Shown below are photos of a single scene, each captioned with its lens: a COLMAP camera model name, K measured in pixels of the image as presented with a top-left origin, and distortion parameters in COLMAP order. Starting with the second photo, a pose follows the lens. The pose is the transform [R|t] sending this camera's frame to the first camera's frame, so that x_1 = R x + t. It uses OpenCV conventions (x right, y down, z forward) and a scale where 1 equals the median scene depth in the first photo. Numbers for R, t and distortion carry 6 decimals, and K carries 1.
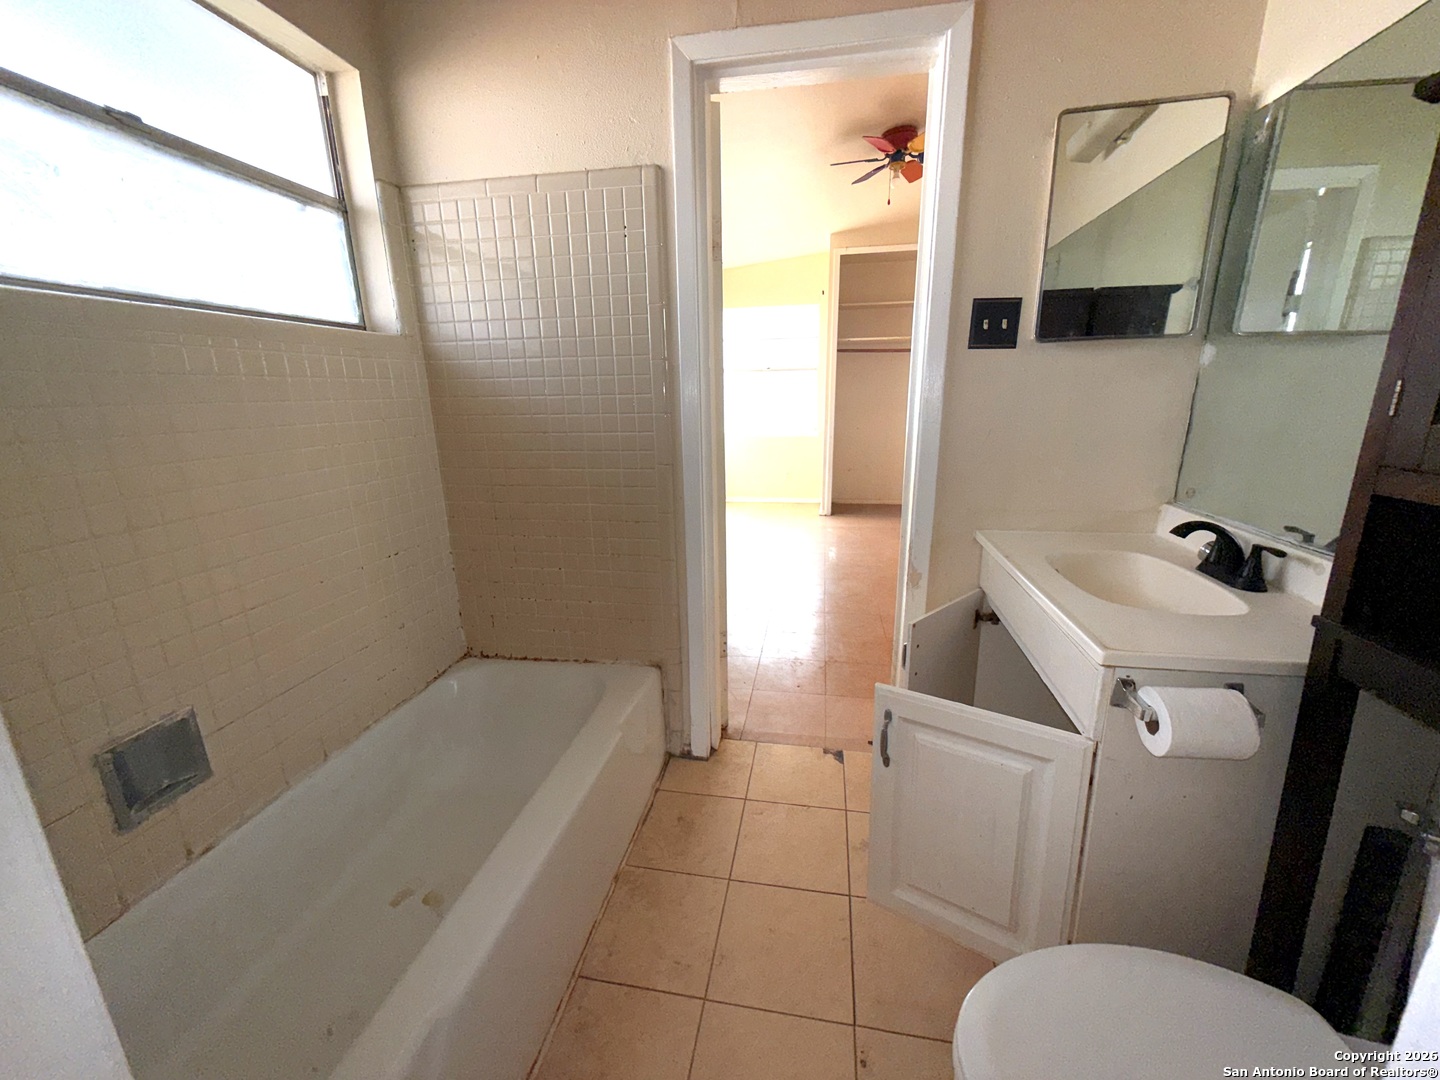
lens RADIAL K [[575.4, 0, 725.7], [0, 575.4, 538.9], [0, 0, 1]] dist [-0.003474, 0.003958]
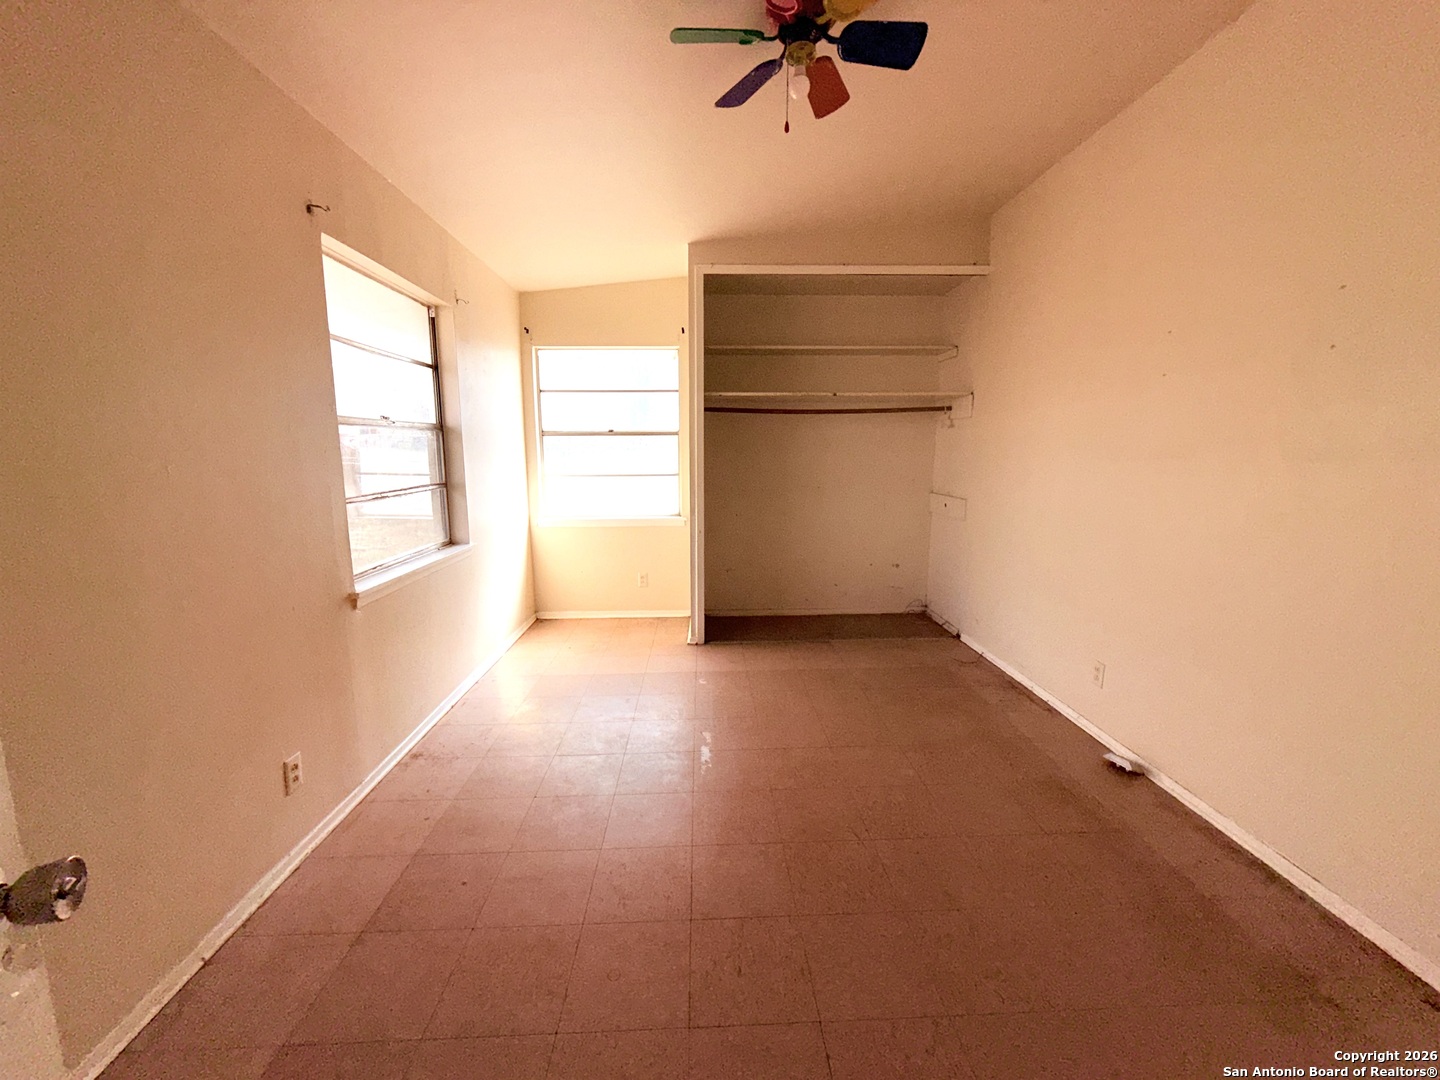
lens RADIAL K [[575.4, 0, 725.7], [0, 575.4, 538.9], [0, 0, 1]] dist [-0.003474, 0.003958]
pose [[0.978289, -0.018841, 0.206385, 0.075974], [0.037981, 0.995292, -0.089173, -0.113944], [-0.203733, 0.095076, 0.974399, 0.348817]]
